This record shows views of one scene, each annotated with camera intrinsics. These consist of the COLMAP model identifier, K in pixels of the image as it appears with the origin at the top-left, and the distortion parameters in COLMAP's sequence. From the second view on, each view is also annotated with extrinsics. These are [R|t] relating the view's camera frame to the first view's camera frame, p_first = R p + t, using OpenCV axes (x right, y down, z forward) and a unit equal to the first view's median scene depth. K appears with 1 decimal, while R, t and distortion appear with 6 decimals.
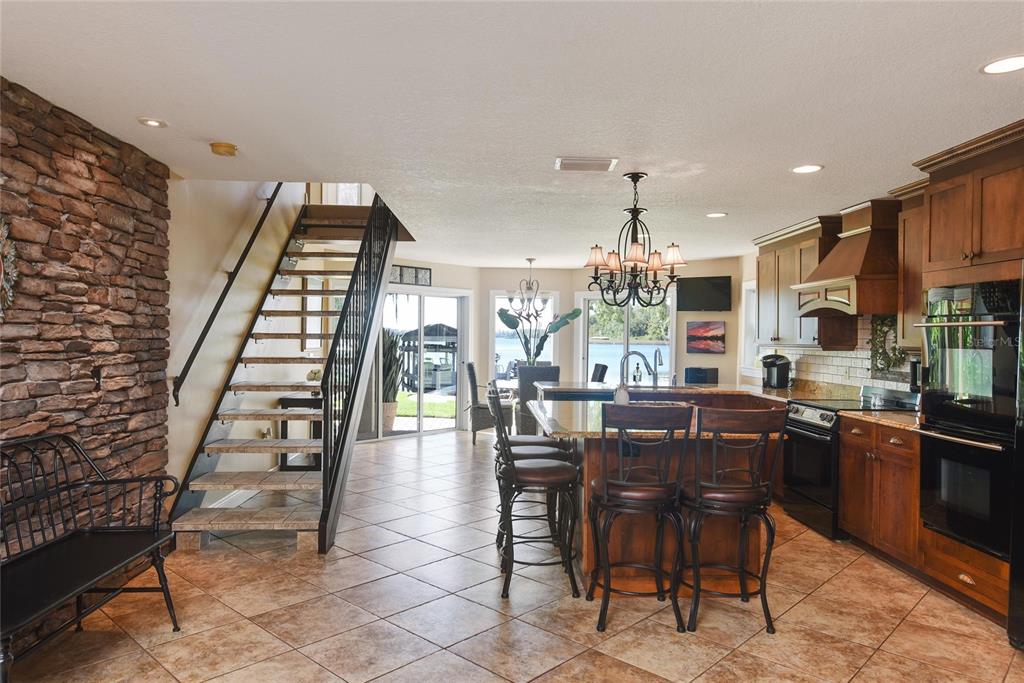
lens RADIAL K [[669.9, 0, 512.0], [0, 669.9, 341.5], [0, 0, 1]] dist [-0.001930, -0.000195]
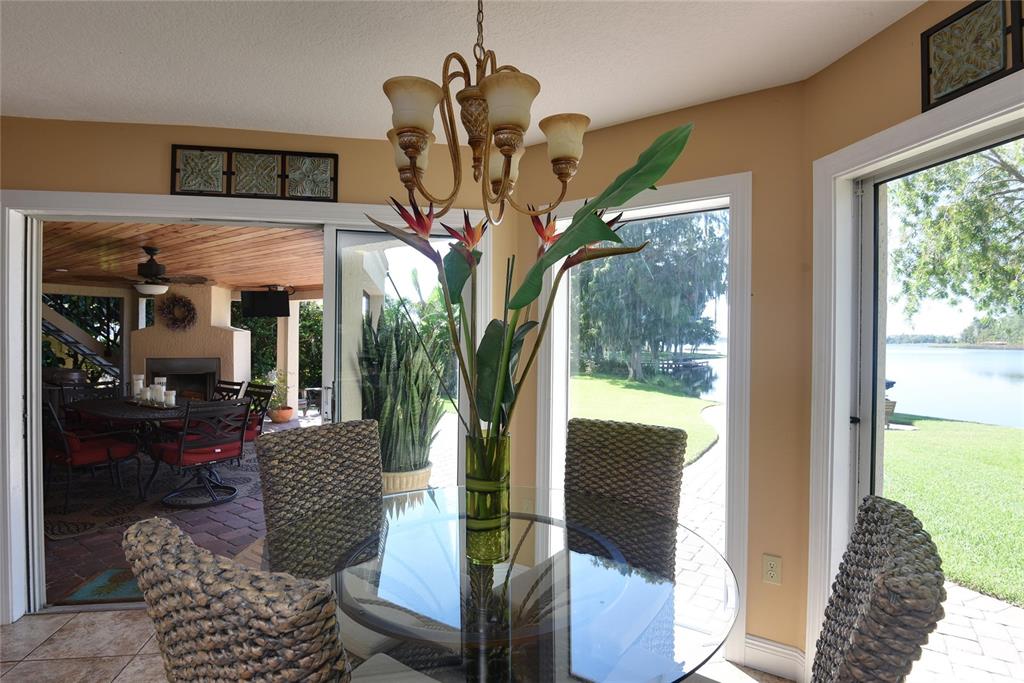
lens RADIAL K [[515.9, 0, 512.0], [0, 515.9, 341.5], [0, 0, 1]] dist [-0.037689, -0.000205]
pose [[0.802689, -0.003063, -0.596390, 0.133751], [-0.002402, 0.999962, -0.008368, -0.003057], [0.596393, 0.008150, 0.802651, 0.891377]]
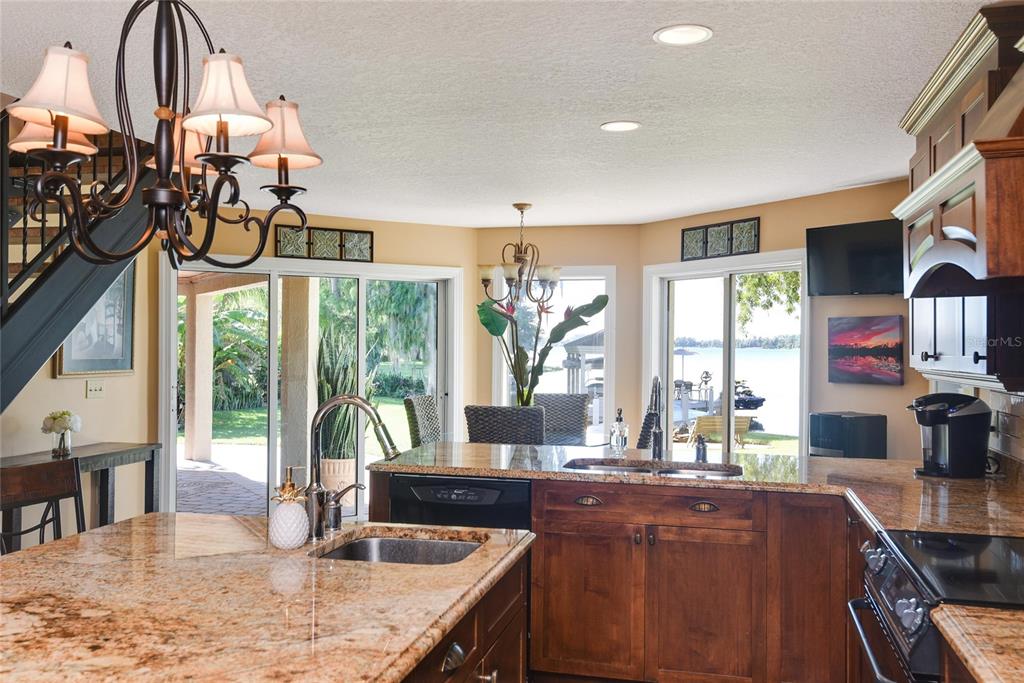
lens RADIAL K [[932.6, 0, 512.0], [0, 932.6, 341.5], [0, 0, 1]] dist [0.055150, -0.007035]
pose [[0.961315, -0.006188, -0.275382, 0.227970], [0.002820, 0.999916, -0.012624, -0.004433], [0.275437, 0.011359, 0.961252, 0.285295]]
